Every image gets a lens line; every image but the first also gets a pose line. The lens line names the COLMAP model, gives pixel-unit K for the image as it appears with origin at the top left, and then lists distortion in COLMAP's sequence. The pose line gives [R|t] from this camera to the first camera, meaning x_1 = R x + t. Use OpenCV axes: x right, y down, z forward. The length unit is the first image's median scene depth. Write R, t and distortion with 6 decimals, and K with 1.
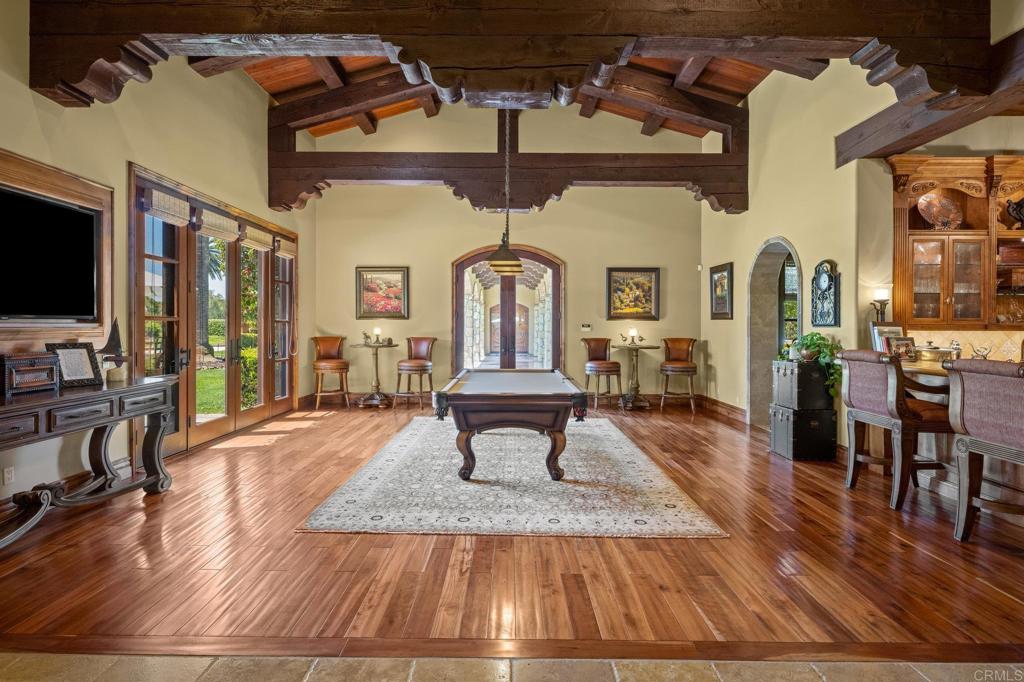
lens RADIAL K [[498.2, 0, 511.2], [0, 498.2, 335.2], [0, 0, 1]] dist [-0.002936, 0.000287]
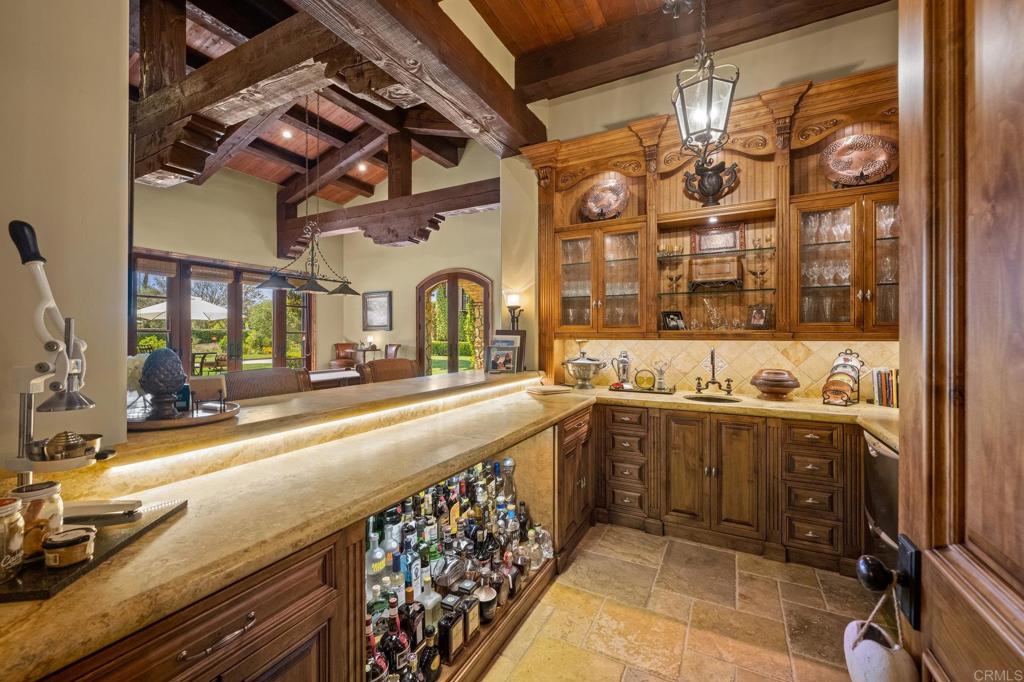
lens RADIAL K [[412.2, 0, 513.6], [0, 412.2, 340.2], [0, 0, 1]] dist [0.001904, 0.000028]
pose [[0.890942, -0.000289, -0.454117, 1.022249], [-0.001432, 0.999993, -0.003445, -0.005337], [0.454115, 0.003719, 0.890935, 0.292774]]
